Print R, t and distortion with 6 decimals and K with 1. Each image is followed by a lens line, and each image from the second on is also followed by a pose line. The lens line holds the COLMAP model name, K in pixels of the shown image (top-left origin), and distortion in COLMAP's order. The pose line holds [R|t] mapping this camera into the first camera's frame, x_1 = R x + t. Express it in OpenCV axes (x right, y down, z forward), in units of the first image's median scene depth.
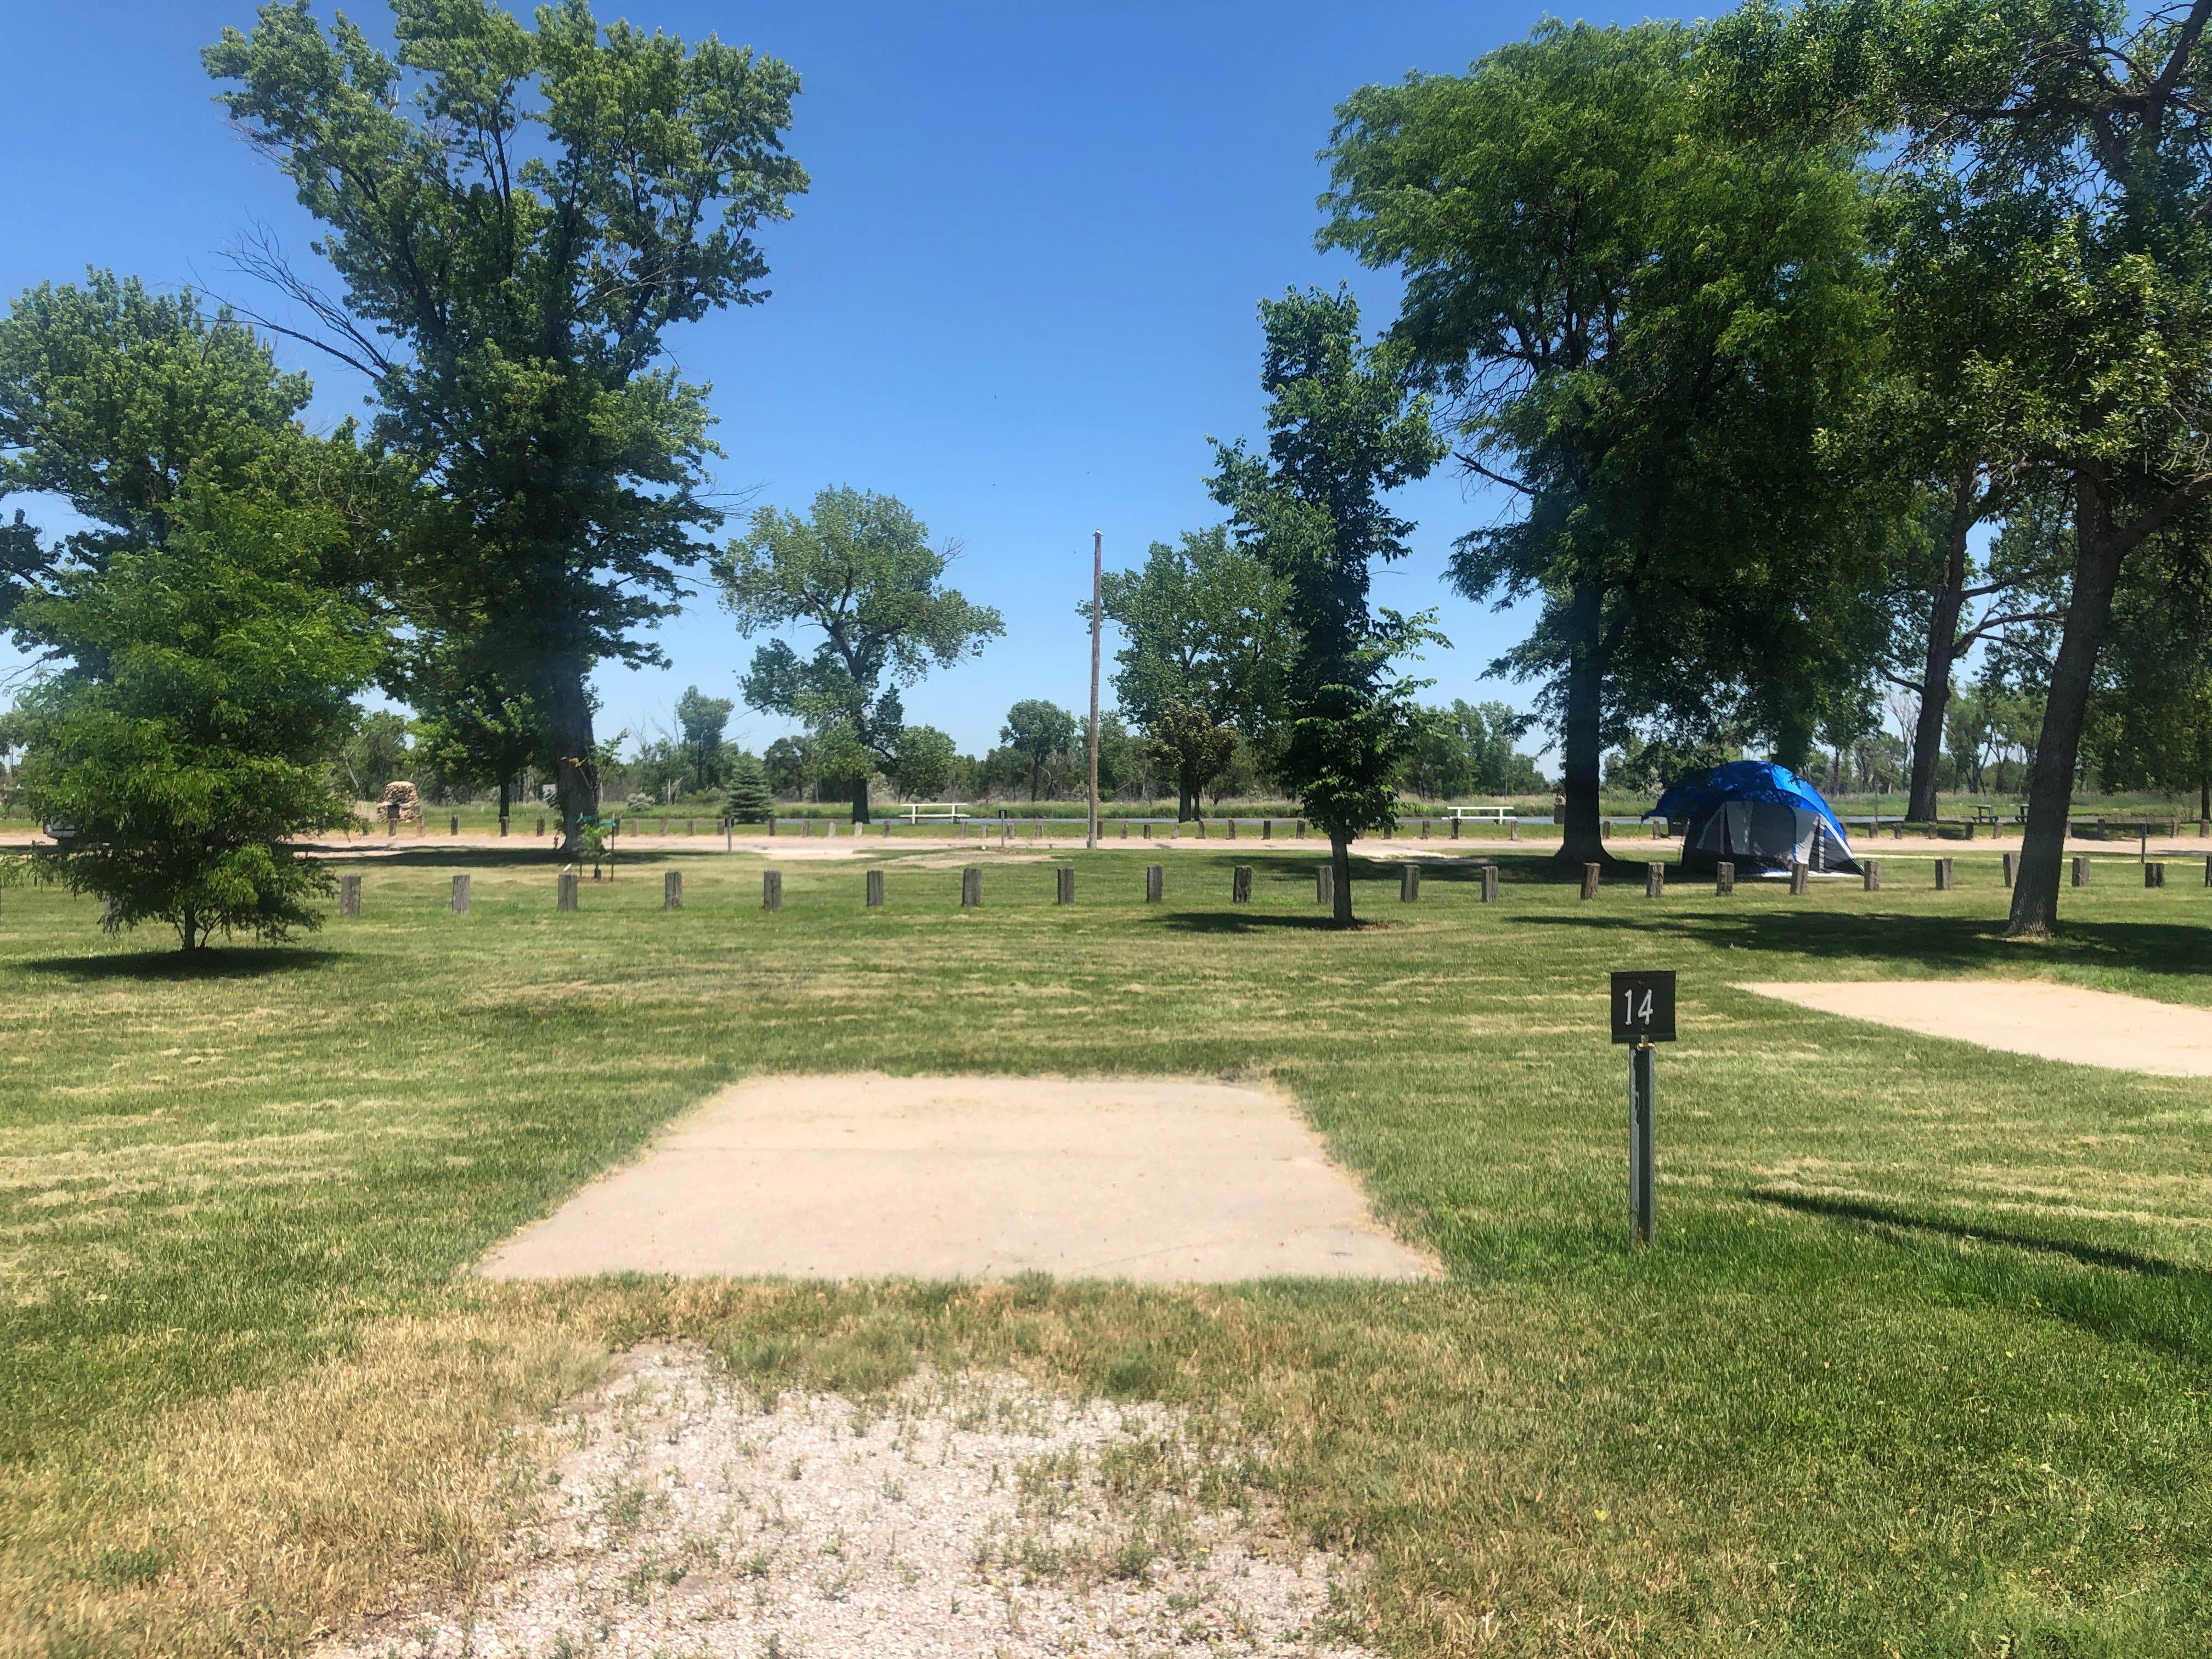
lens RADIAL K [[1446.6, 0, 1094.8], [0, 1446.6, 836.5], [0, 0, 1]] dist [-0.053305, 0.005126]
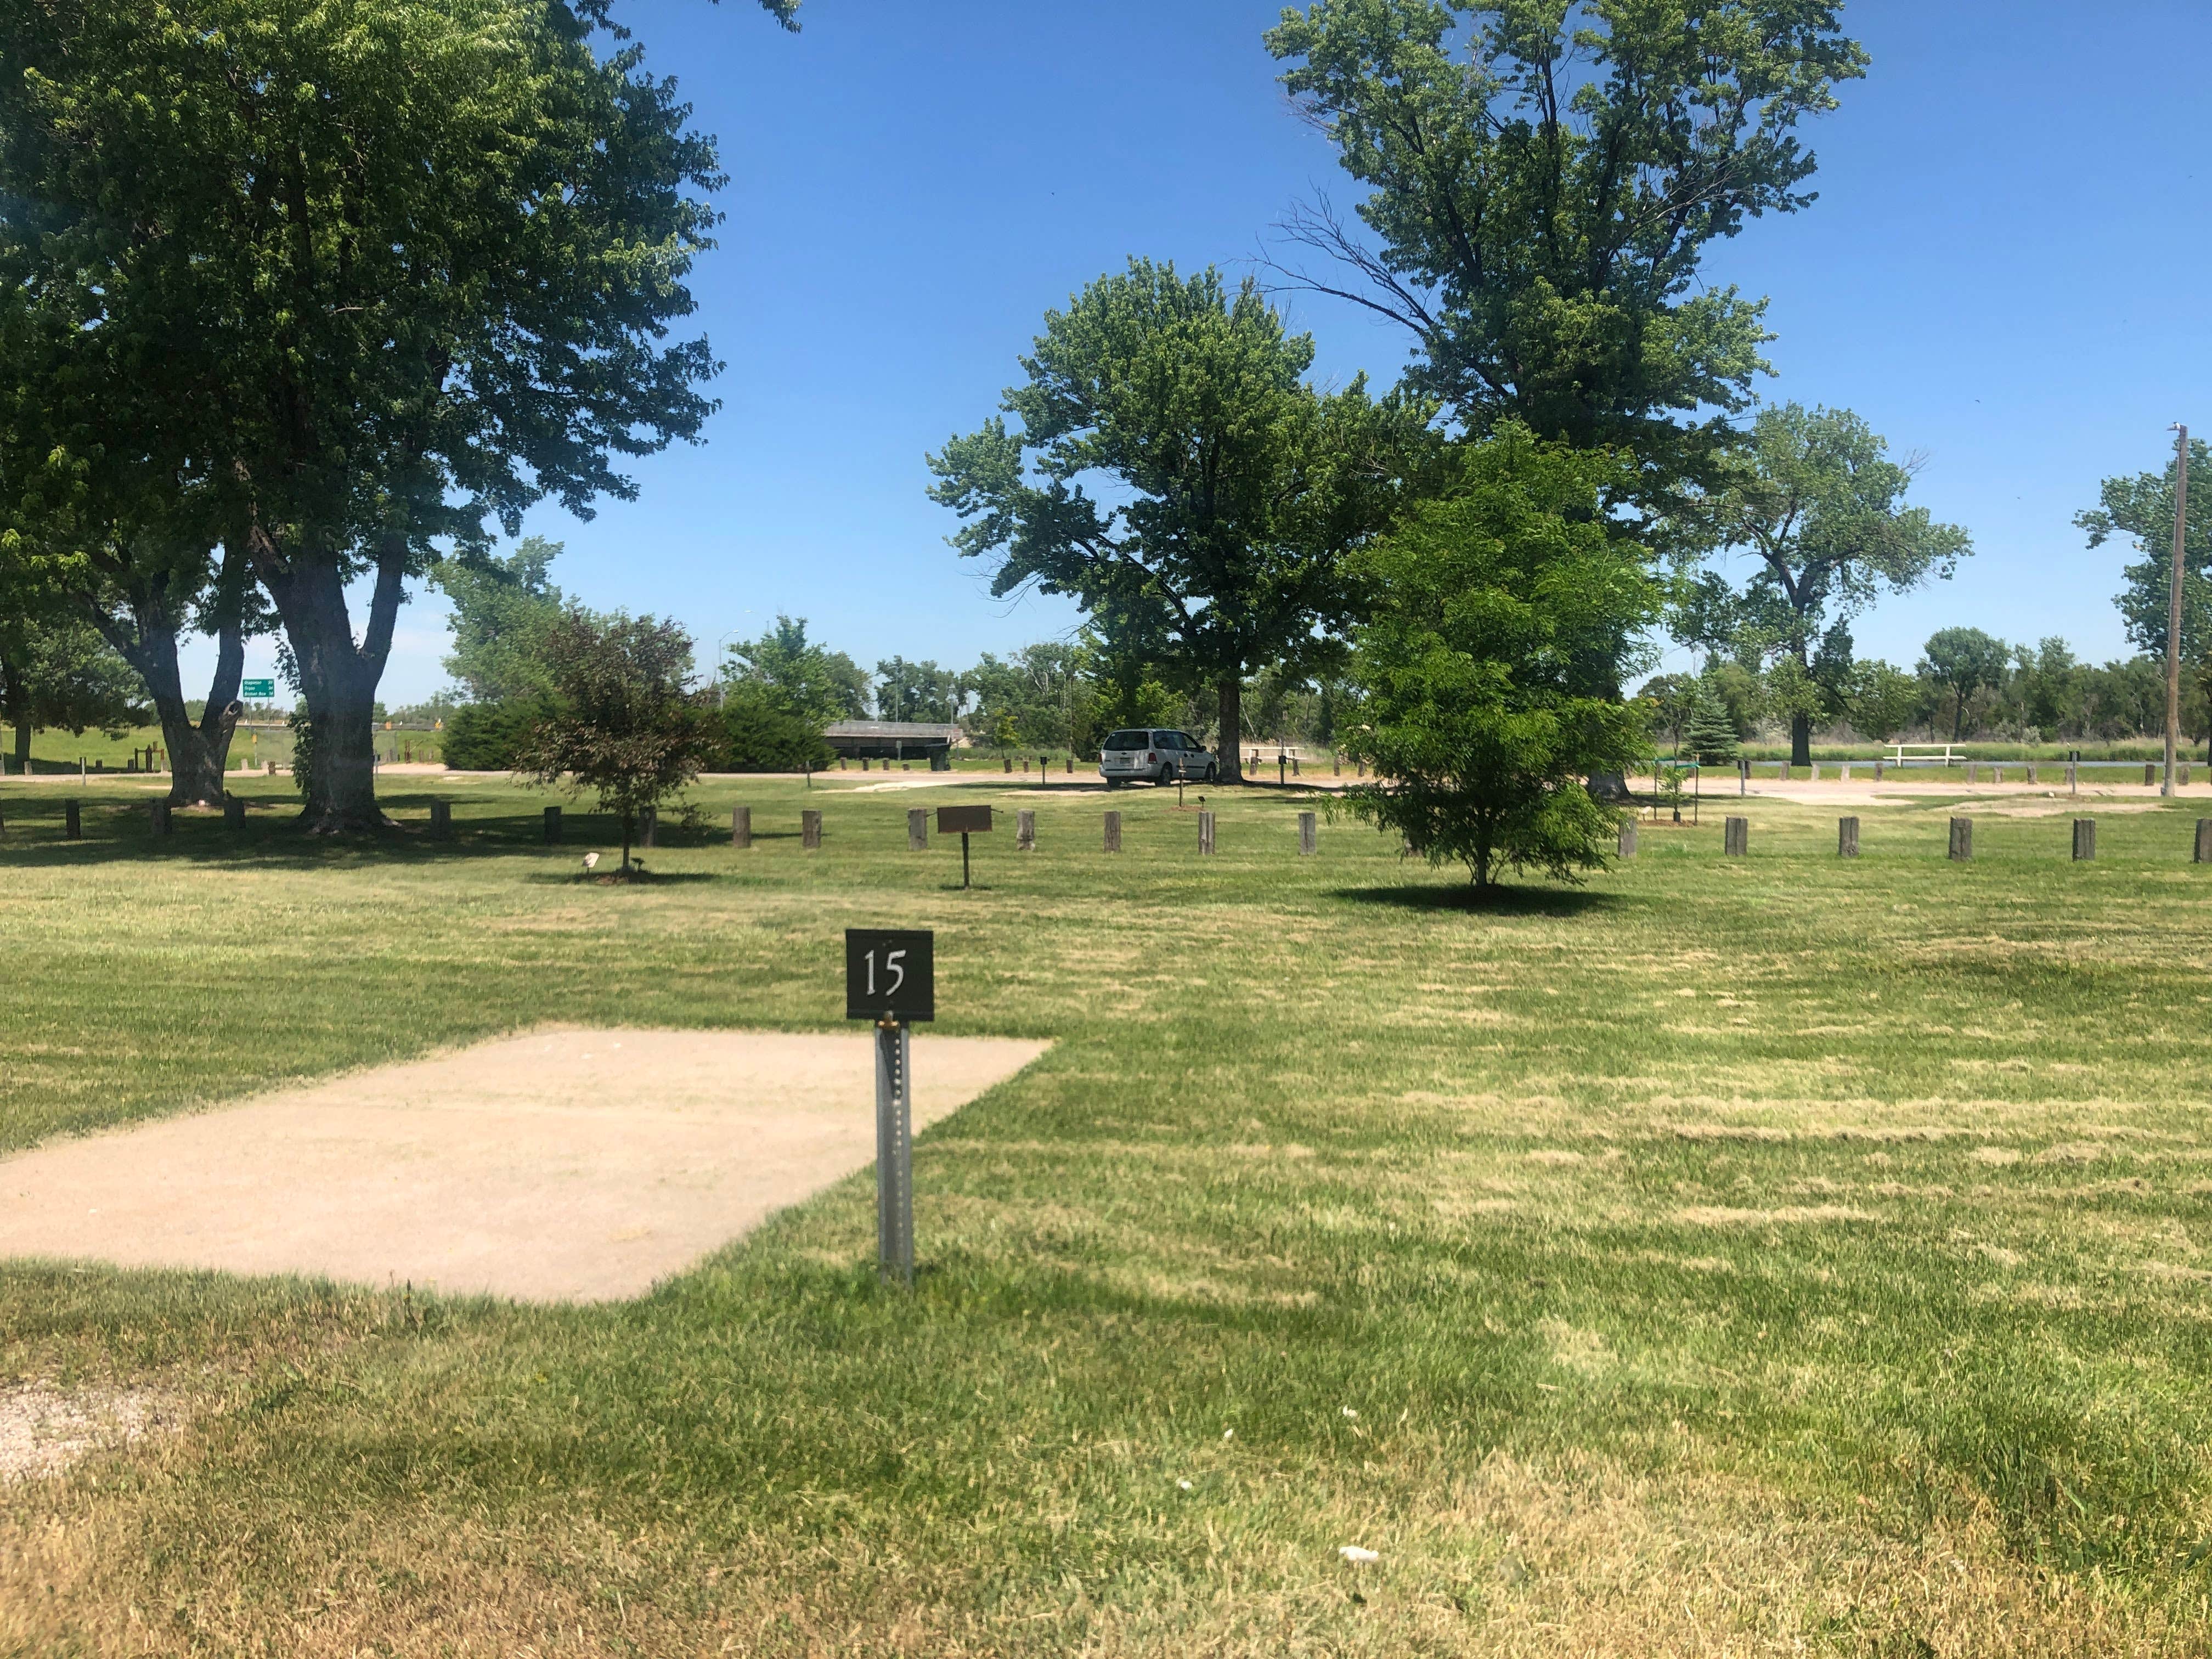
lens RADIAL K [[1446.6, 0, 1094.8], [0, 1446.6, 836.5], [0, 0, 1]] dist [-0.053305, 0.005126]
pose [[0.898103, 0.023144, -0.439175, -0.238132], [-0.005290, 0.999111, 0.041834, 0.000514], [0.439752, -0.035248, 0.897427, -0.040446]]
